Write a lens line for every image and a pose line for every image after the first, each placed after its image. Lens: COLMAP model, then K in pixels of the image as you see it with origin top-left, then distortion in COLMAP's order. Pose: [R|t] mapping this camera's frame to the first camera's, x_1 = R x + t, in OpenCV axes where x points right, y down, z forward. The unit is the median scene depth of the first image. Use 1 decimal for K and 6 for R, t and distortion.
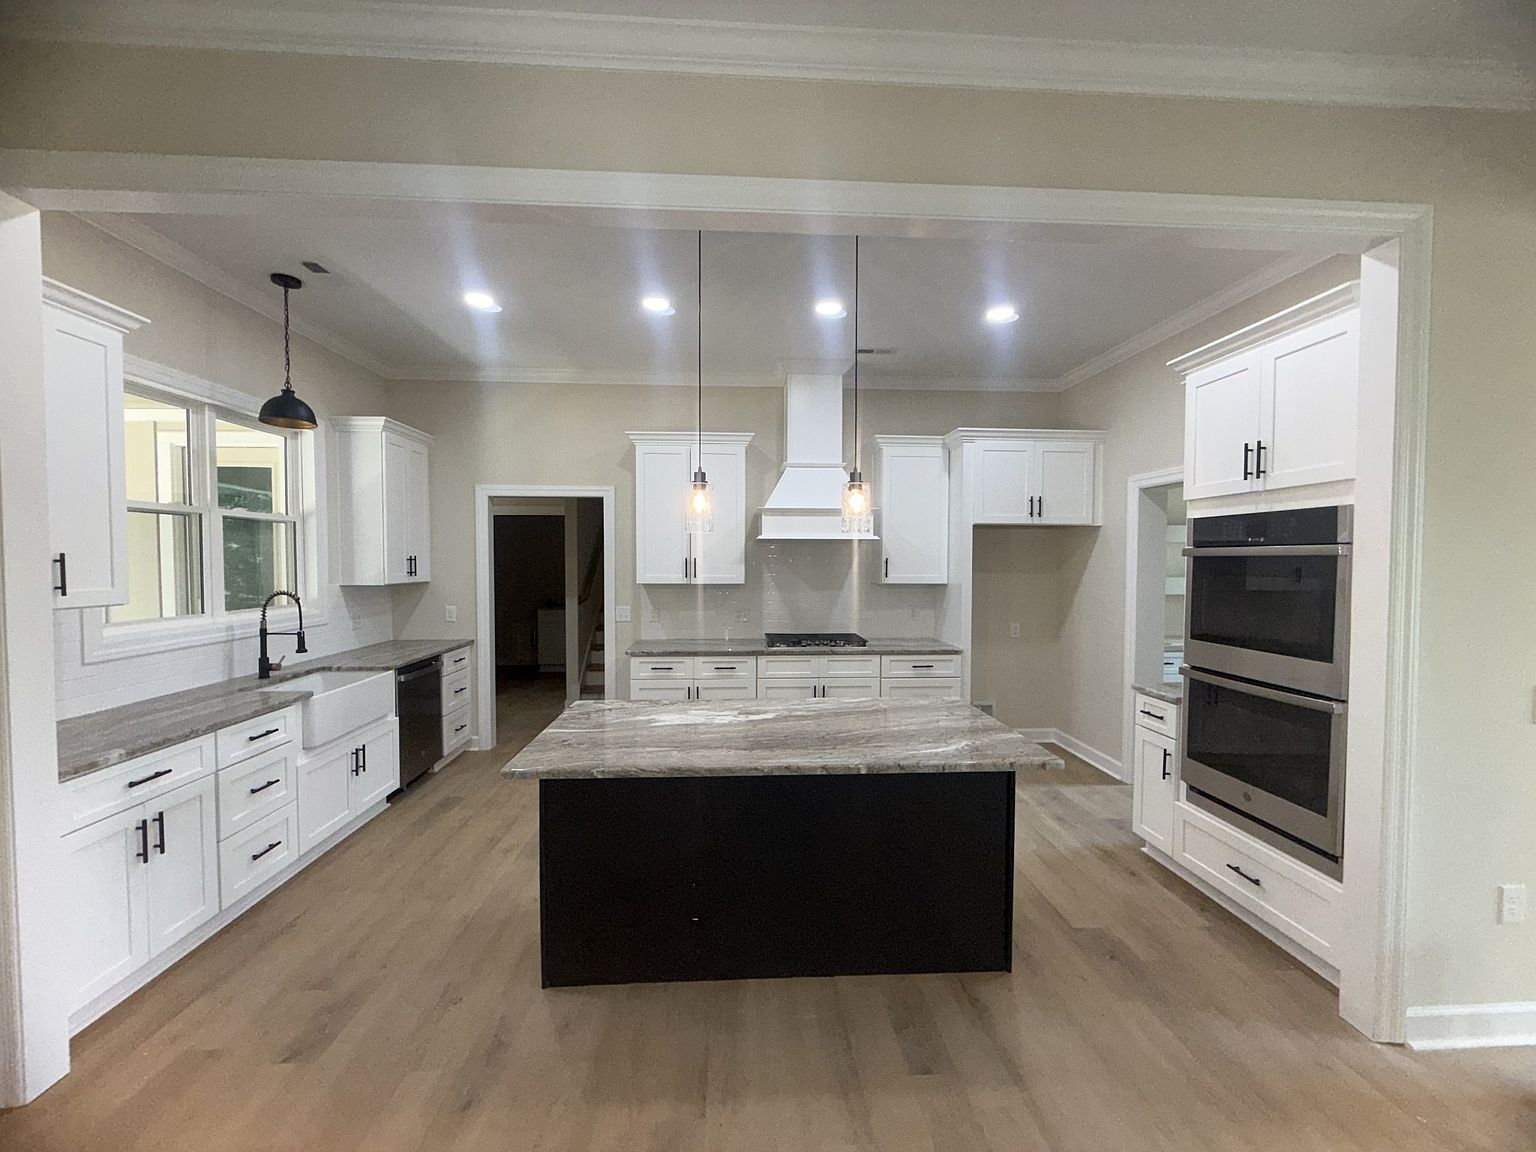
lens RADIAL K [[609.5, 0, 767.2], [0, 609.5, 577.5], [0, 0, 1]] dist [-0.003149, -0.000173]
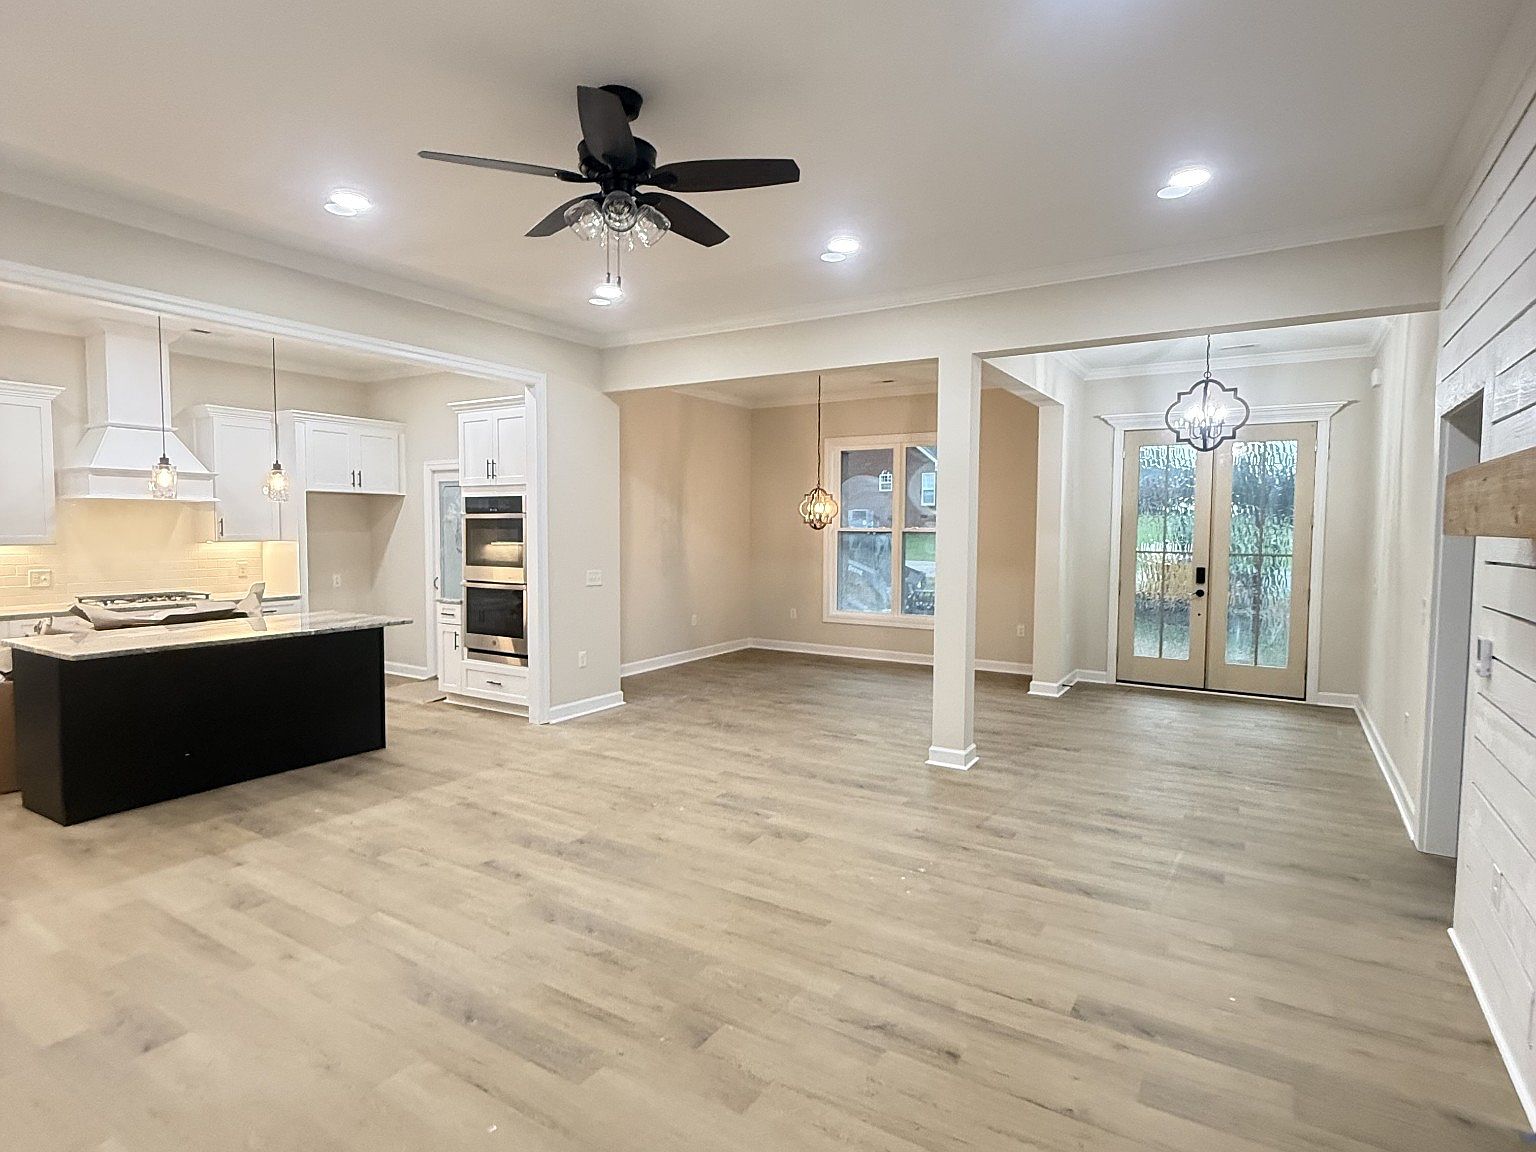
lens RADIAL K [[816.8, 0, 764.5], [0, 816.8, 571.8], [0, 0, 1]] dist [-0.001041, 0.000426]
pose [[0.578428, -0.046185, 0.814425, -0.562891], [0.022071, 0.998916, 0.040972, 0.032385], [-0.815435, -0.005724, 0.578820, -0.826290]]
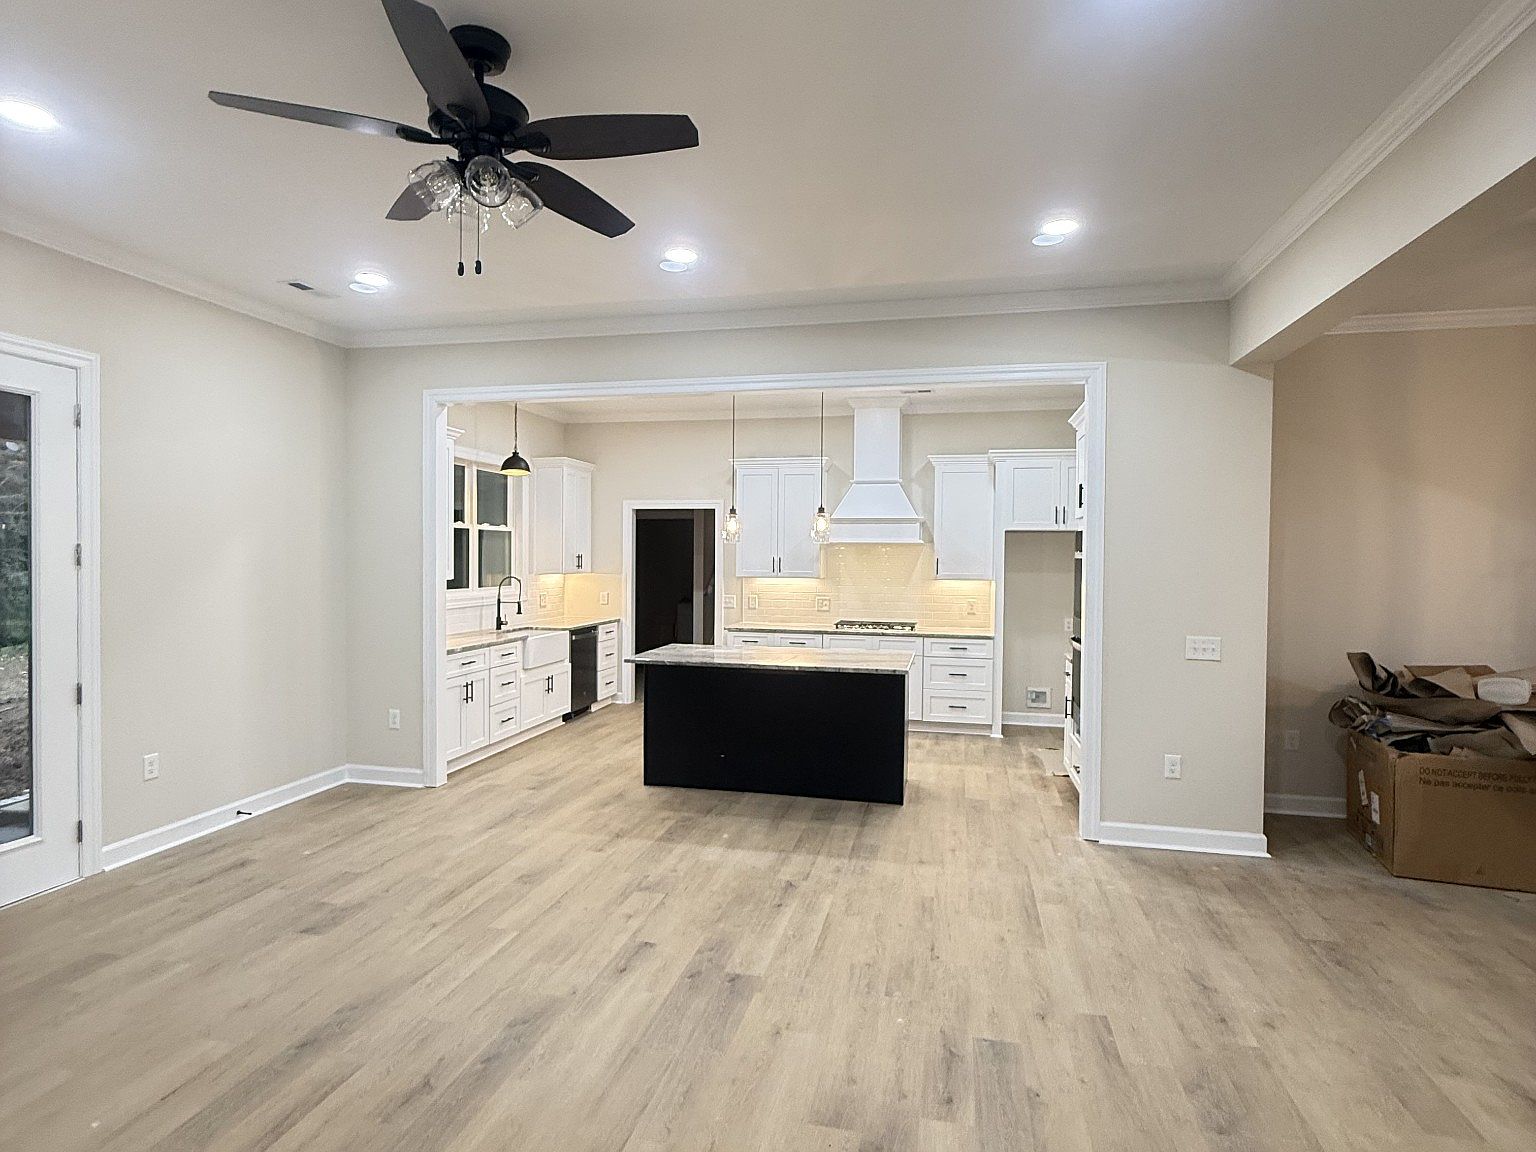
lens RADIAL K [[816.8, 0, 767.6], [0, 816.8, 572.1], [0, 0, 1]] dist [-0.001041, 0.000426]
pose [[0.959905, 0.011532, -0.280088, 0.419274], [-0.015242, 0.999823, -0.011073, 0.022909], [0.279911, 0.014898, 0.959910, -0.798776]]
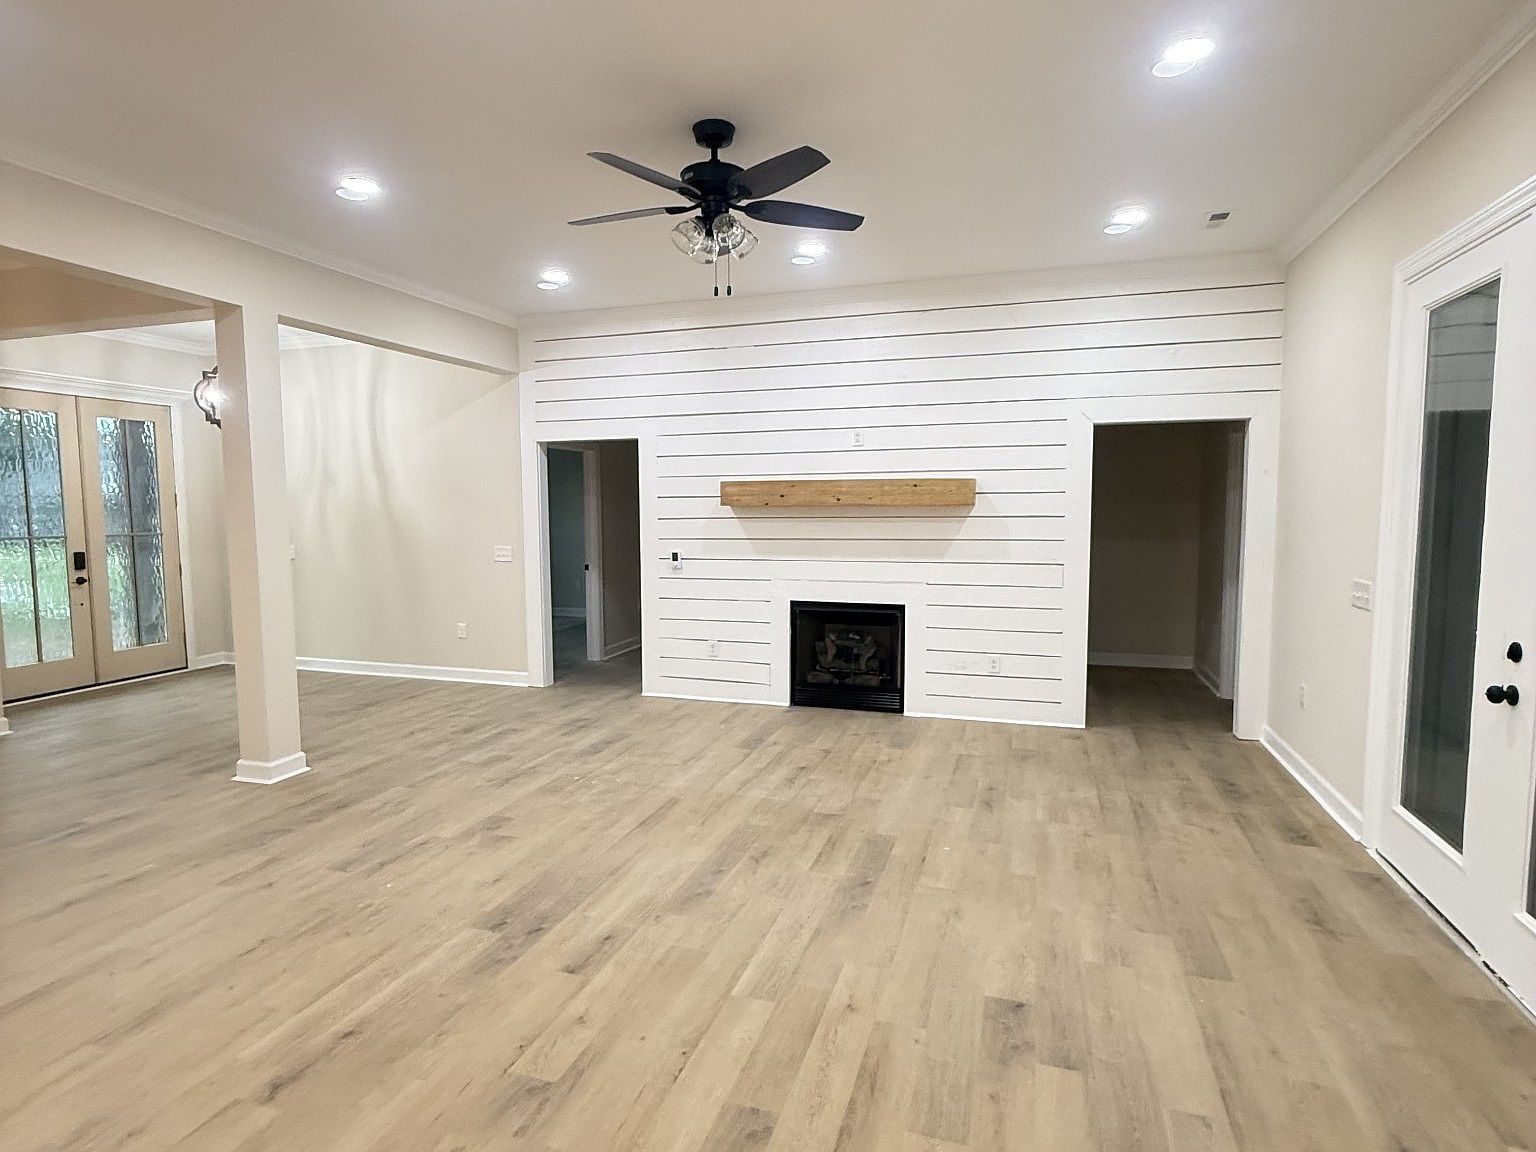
lens RADIAL K [[816.8, 0, 767.5], [0, 816.8, 567.8], [0, 0, 1]] dist [-0.001041, 0.000426]
pose [[-0.931111, -0.025980, 0.363810, -0.378339], [0.014815, 0.993943, 0.108895, -0.012641], [-0.364435, 0.106783, -0.925086, 0.611311]]
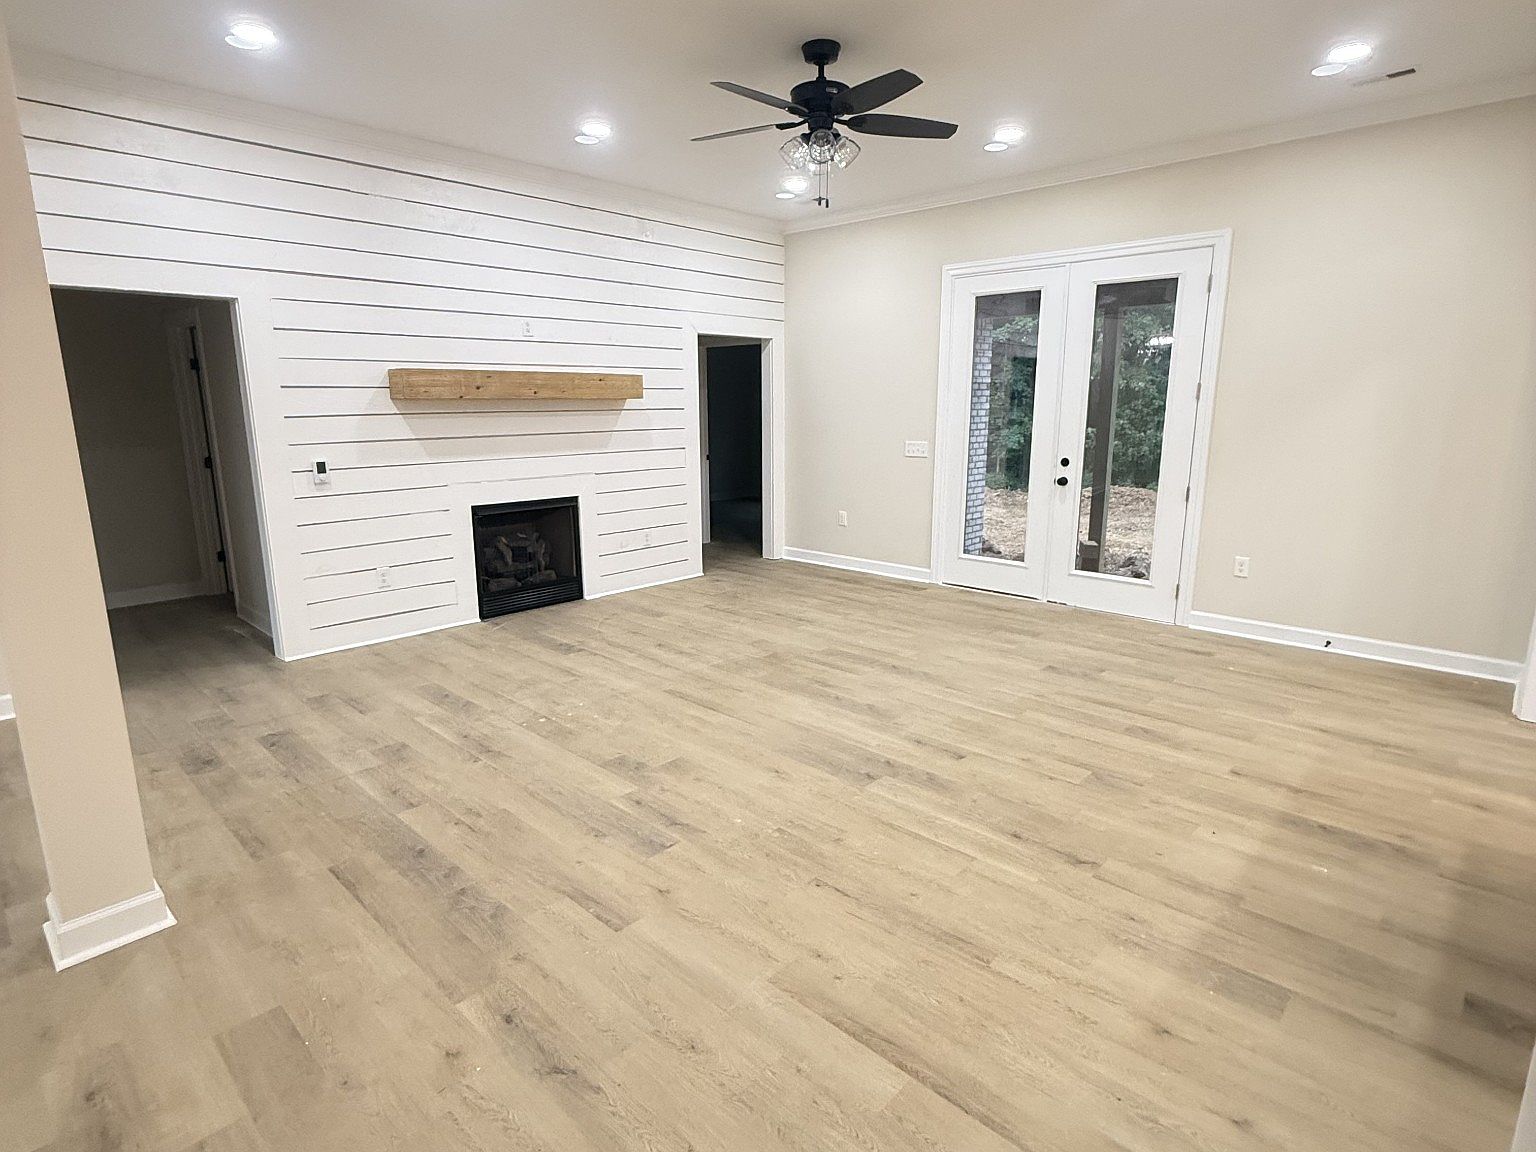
lens RADIAL K [[816.8, 0, 764.0], [0, 816.8, 571.2], [0, 0, 1]] dist [-0.001041, 0.000426]
pose [[-0.730567, 0.140077, -0.668319, 0.819916], [-0.019887, 0.973953, 0.225877, 0.001846], [0.682552, 0.178309, -0.708752, 0.516724]]
